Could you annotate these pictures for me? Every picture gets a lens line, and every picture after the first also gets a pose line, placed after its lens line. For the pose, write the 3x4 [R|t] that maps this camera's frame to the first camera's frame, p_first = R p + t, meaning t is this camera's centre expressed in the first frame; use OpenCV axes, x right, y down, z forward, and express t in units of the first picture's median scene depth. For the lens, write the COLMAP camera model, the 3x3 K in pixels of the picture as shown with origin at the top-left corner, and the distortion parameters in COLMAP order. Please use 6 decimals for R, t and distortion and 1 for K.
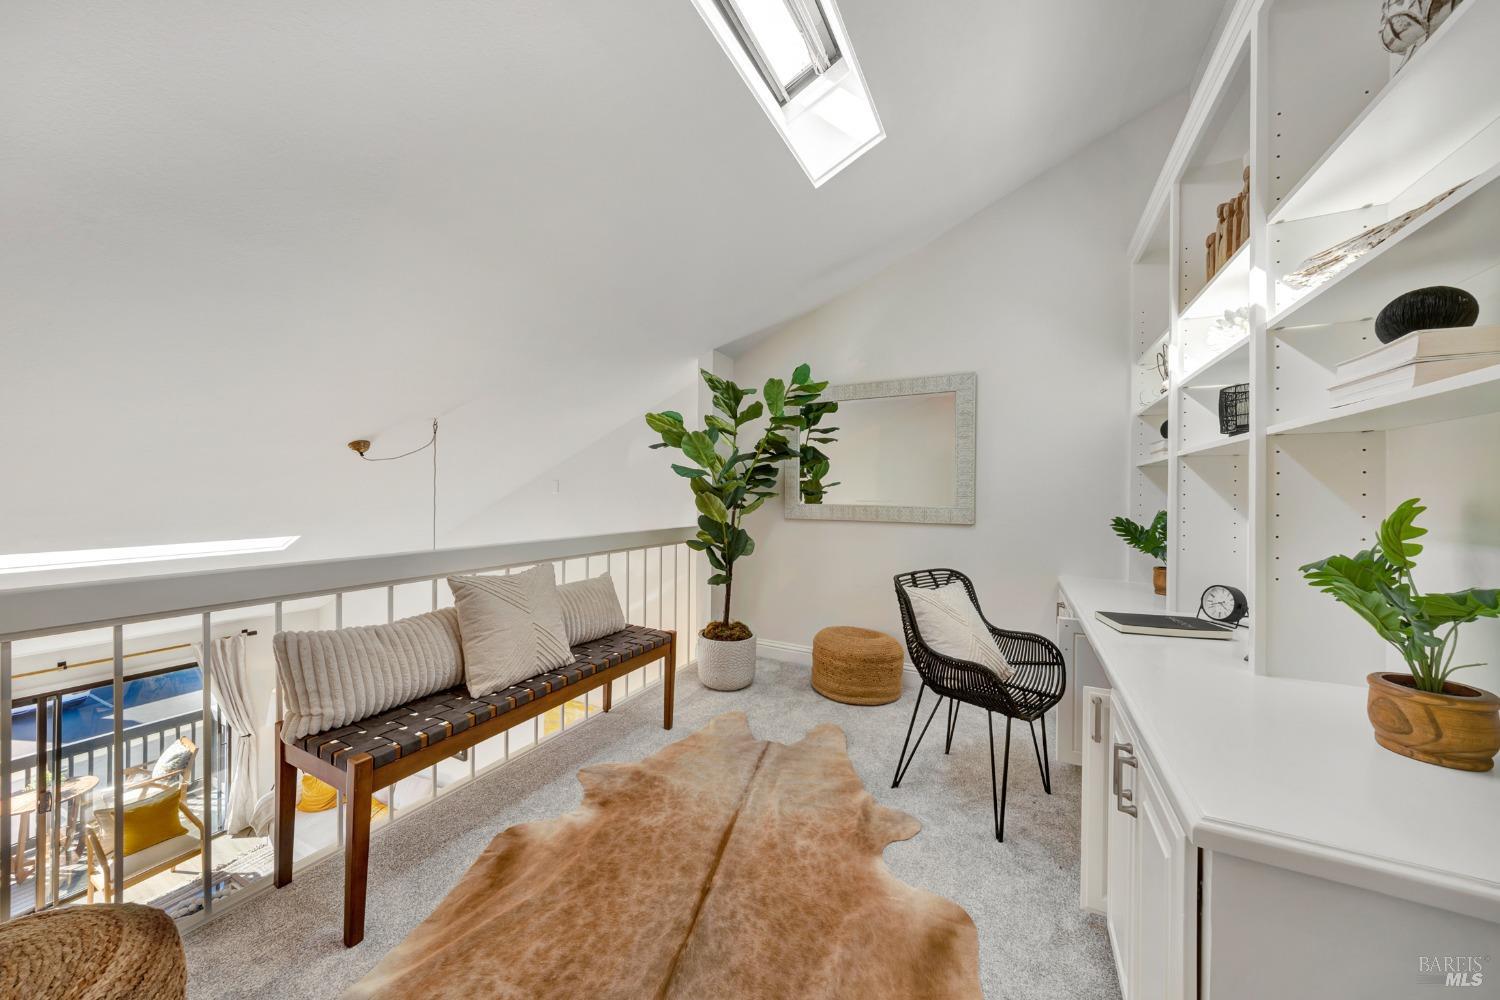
lens RADIAL K [[531.7, 0, 748.8], [0, 531.7, 500.4], [0, 0, 1]] dist [-0.001054, 0.000205]
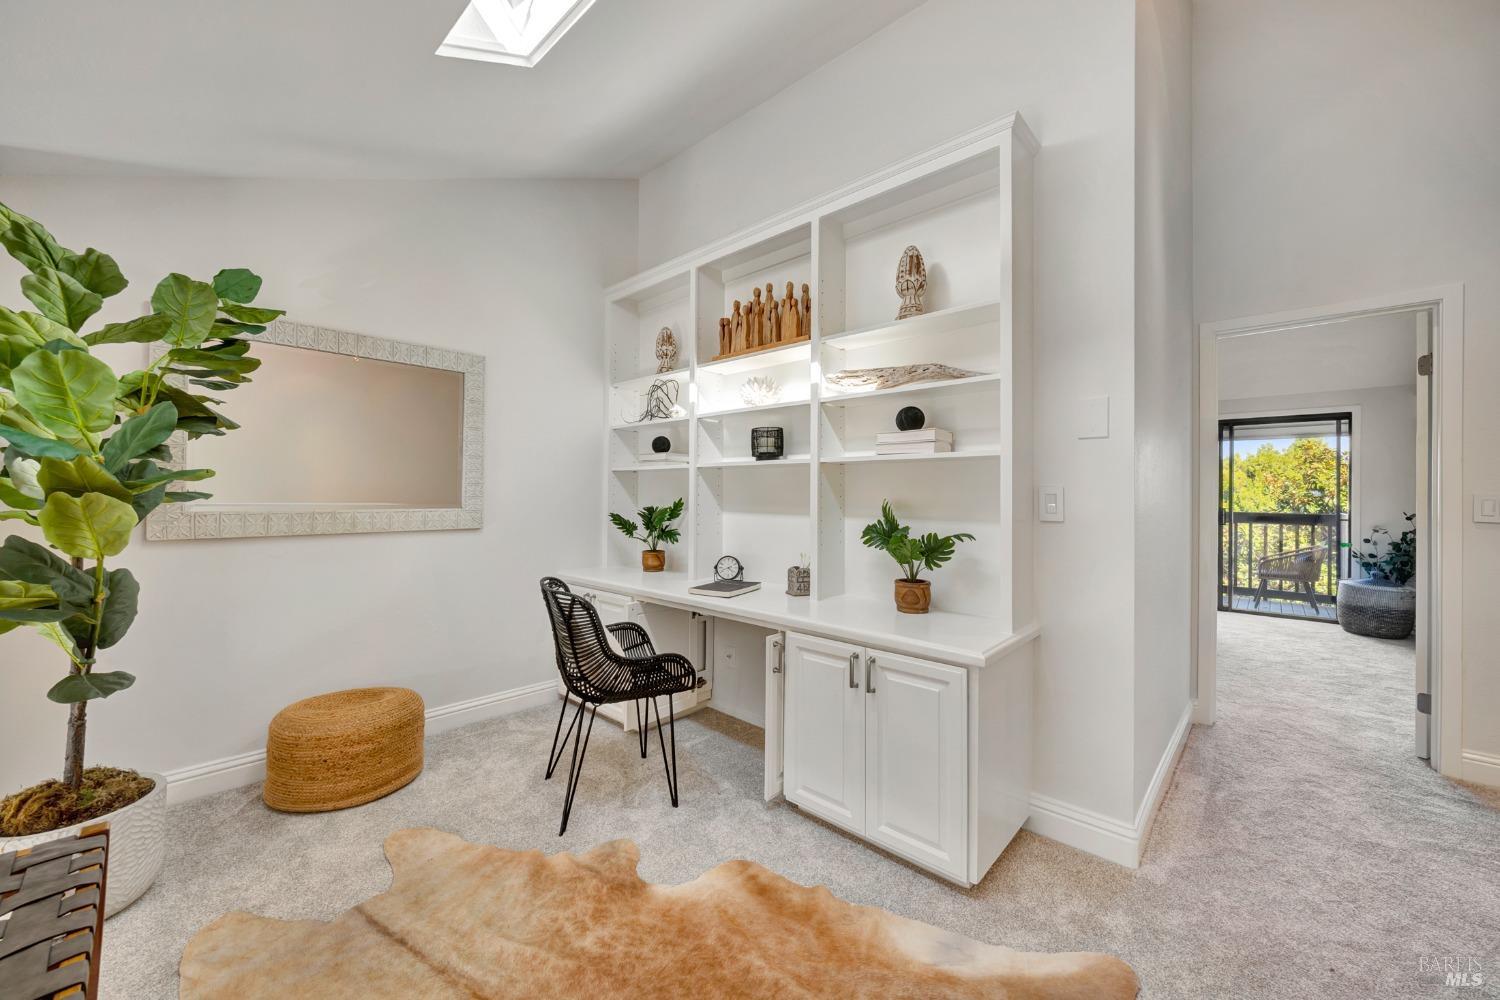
lens RADIAL K [[570.9, 0, 758.0], [0, 570.9, 492.7], [0, 0, 1]] dist [0.001022, -0.000236]
pose [[0.244035, -0.003238, 0.969761, -0.522797], [0.004729, 0.999987, 0.002148, -0.017226], [-0.969755, 0.004062, 0.244047, 0.435687]]
